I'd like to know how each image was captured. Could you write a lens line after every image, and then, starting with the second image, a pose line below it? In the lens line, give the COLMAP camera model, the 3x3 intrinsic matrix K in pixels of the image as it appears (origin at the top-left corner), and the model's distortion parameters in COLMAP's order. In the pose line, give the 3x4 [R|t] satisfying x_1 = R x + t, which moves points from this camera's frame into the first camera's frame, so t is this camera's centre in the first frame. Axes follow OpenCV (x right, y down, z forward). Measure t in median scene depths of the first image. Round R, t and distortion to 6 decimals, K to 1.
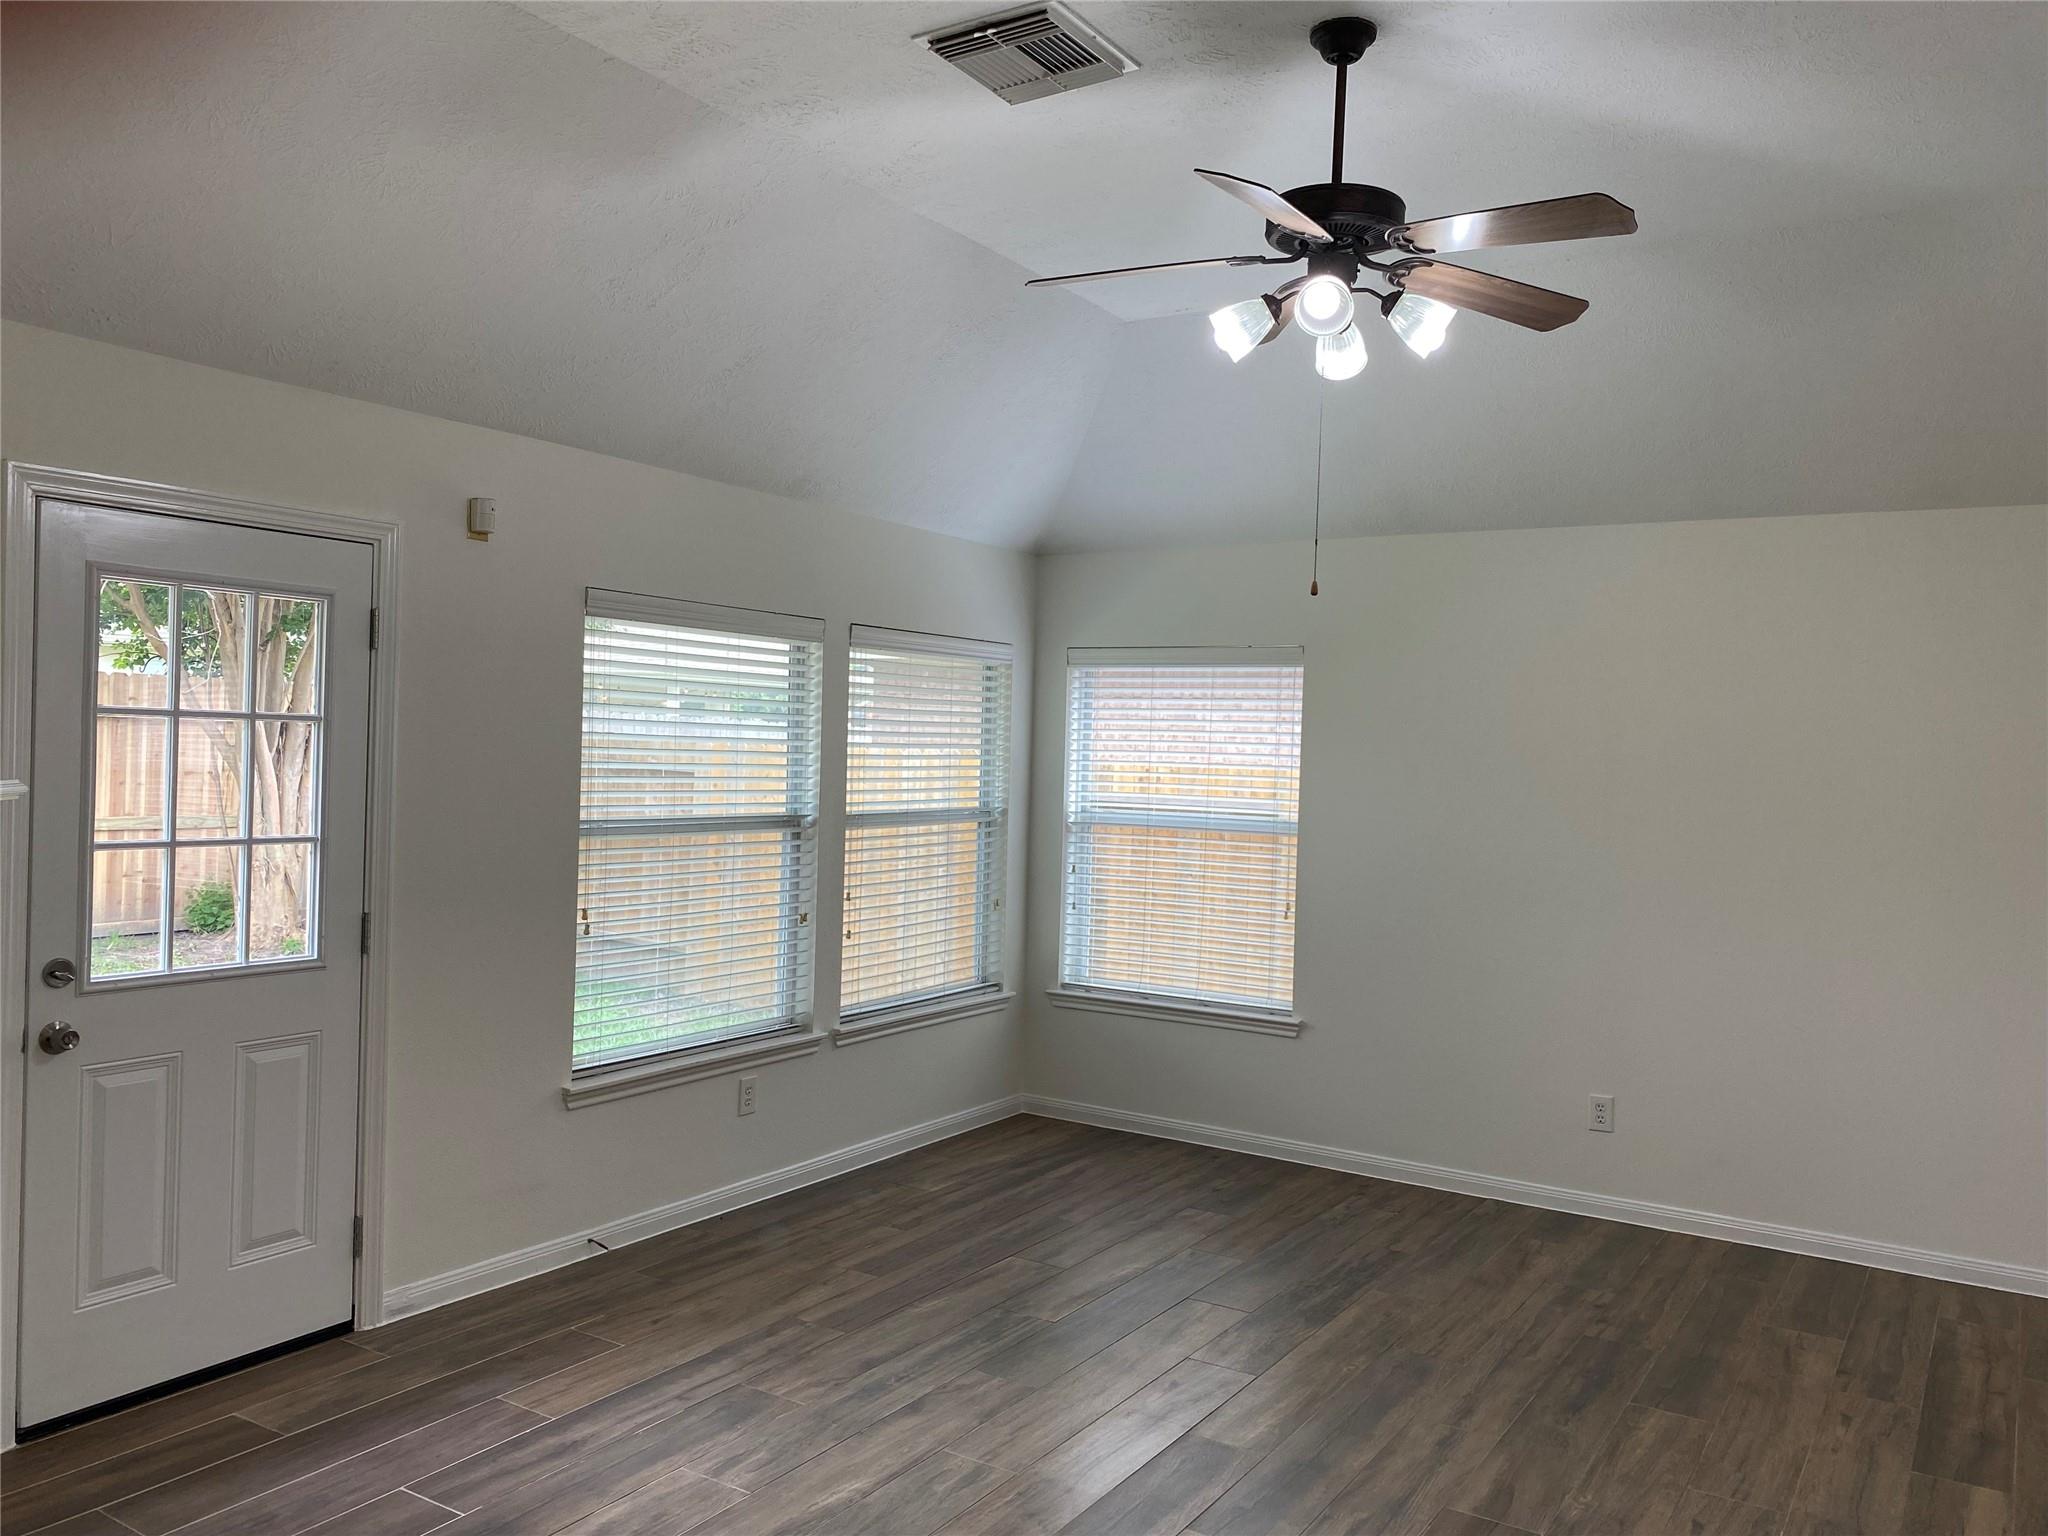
lens RADIAL K [[1553.4, 0, 1039.4], [0, 1553.4, 774.6], [0, 0, 1]] dist [0.067407, -0.085427]
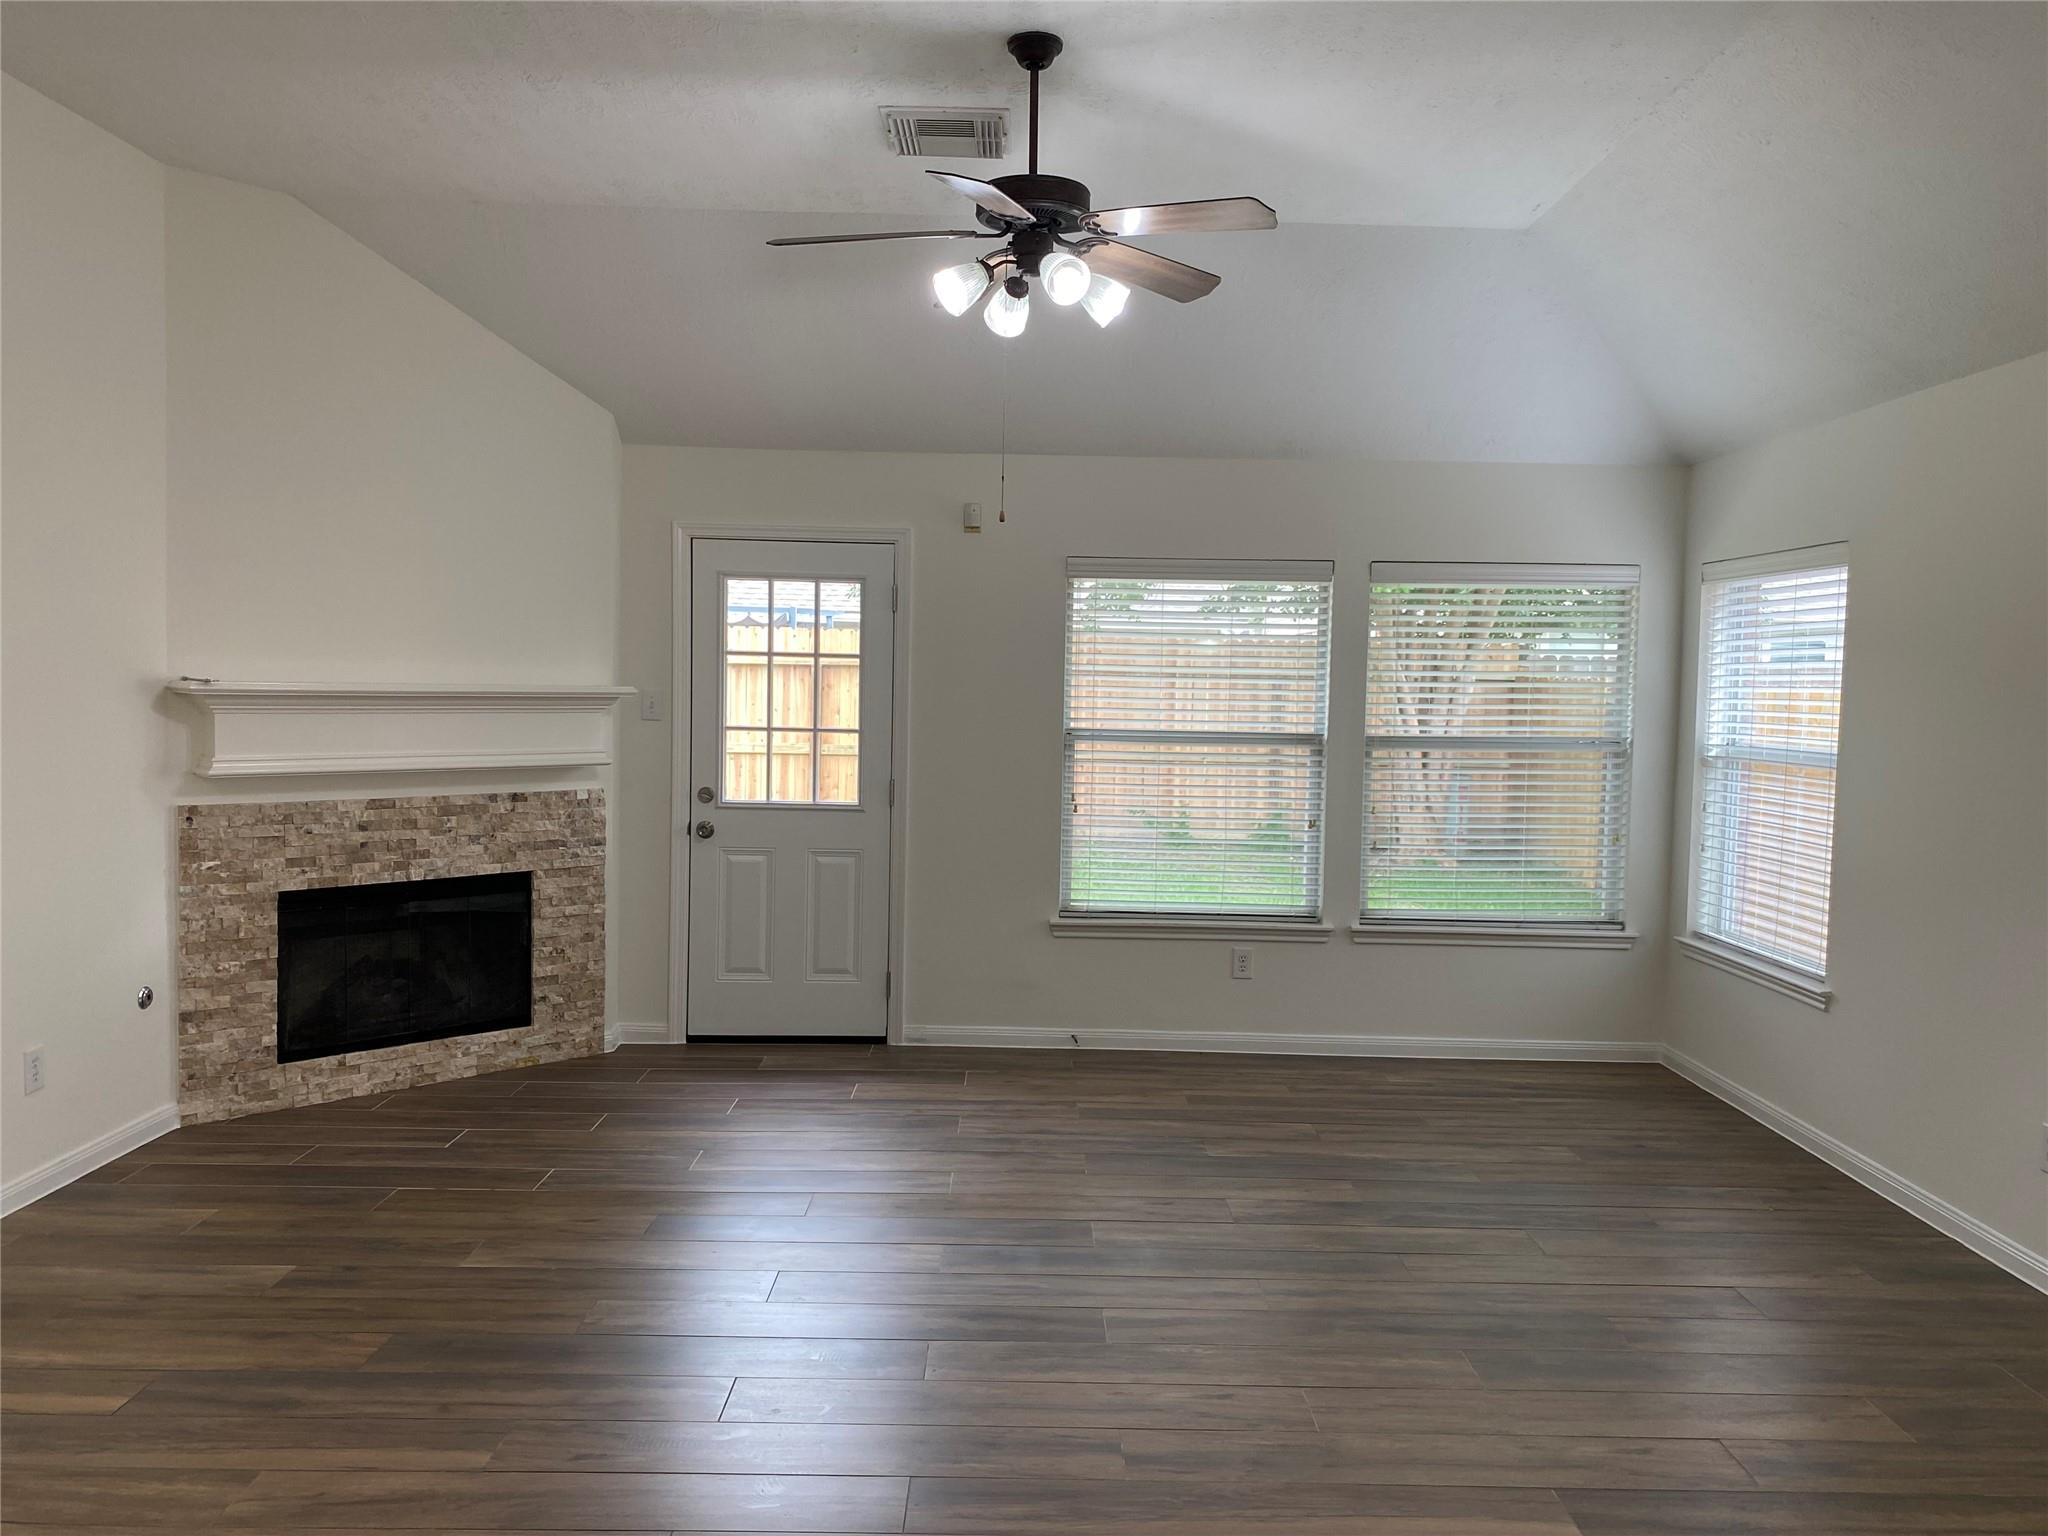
lens RADIAL K [[1553.4, 0, 1039.4], [0, 1553.4, 774.6], [0, 0, 1]] dist [0.067407, -0.085427]
pose [[0.545019, 0.031314, -0.837839, 0.932373], [-0.016856, 0.999510, 0.026391, 0.038670], [0.838254, -0.000261, 0.545279, 0.268611]]
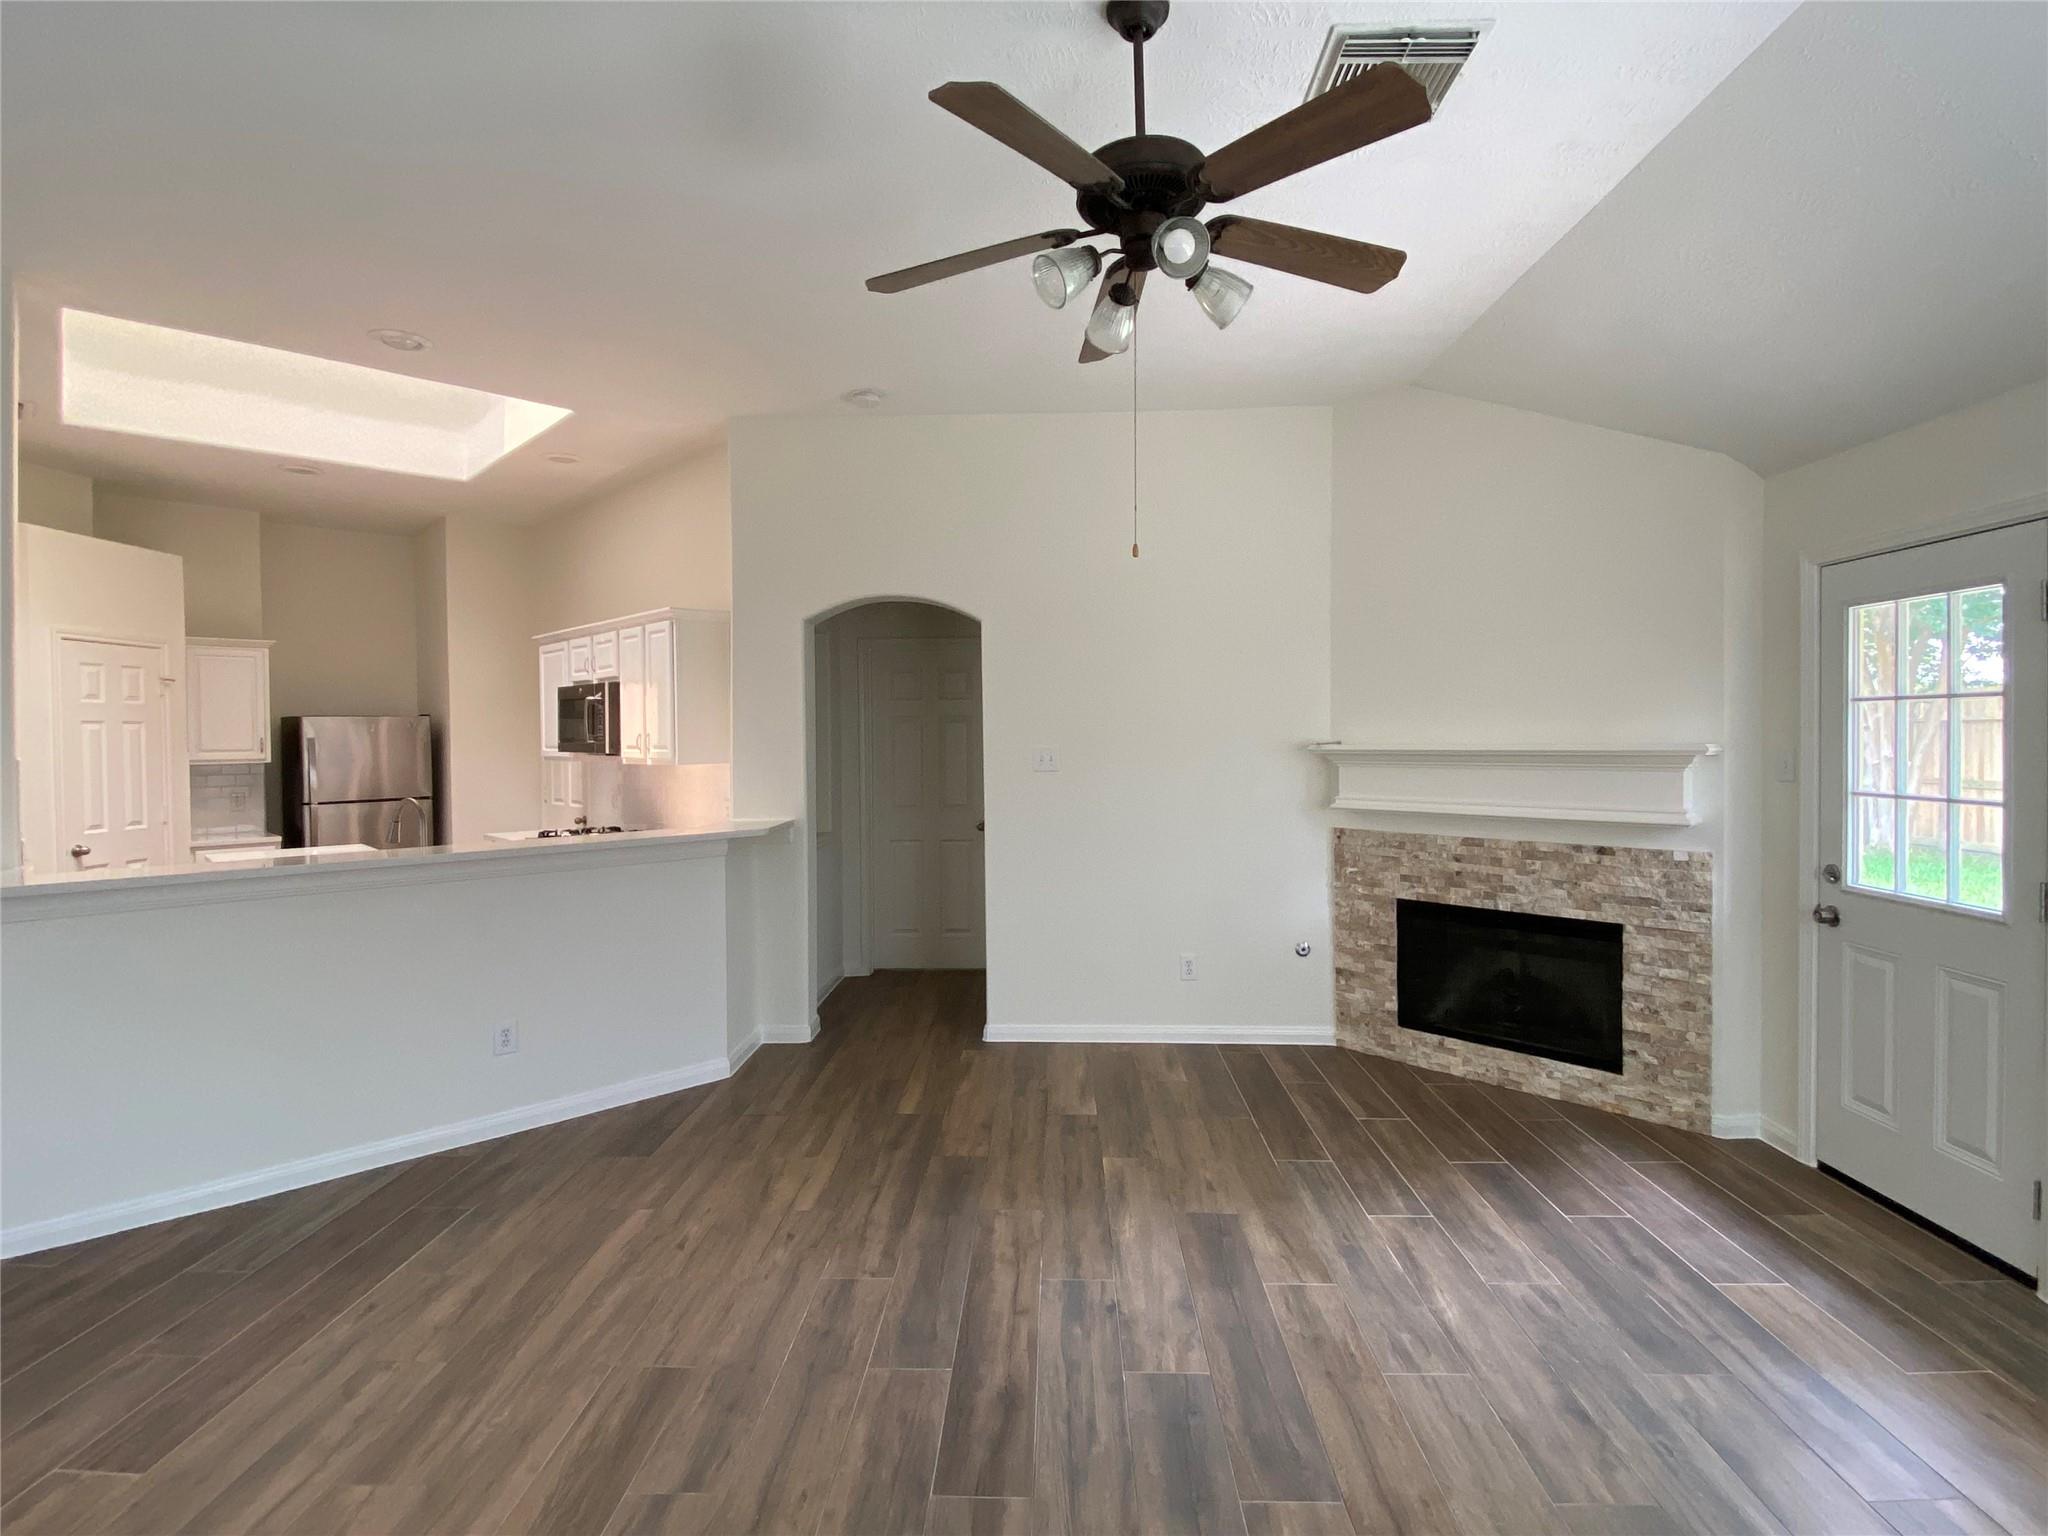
lens RADIAL K [[1019.5, 0, 1029.3], [0, 1019.5, 741.4], [0, 0, 1]] dist [0.002033, -0.013972]
pose [[-0.860627, -0.021557, -0.508779, 0.456691], [-0.028013, 0.999595, 0.005032, 0.011215], [0.508464, 0.018583, -0.860883, 1.195621]]
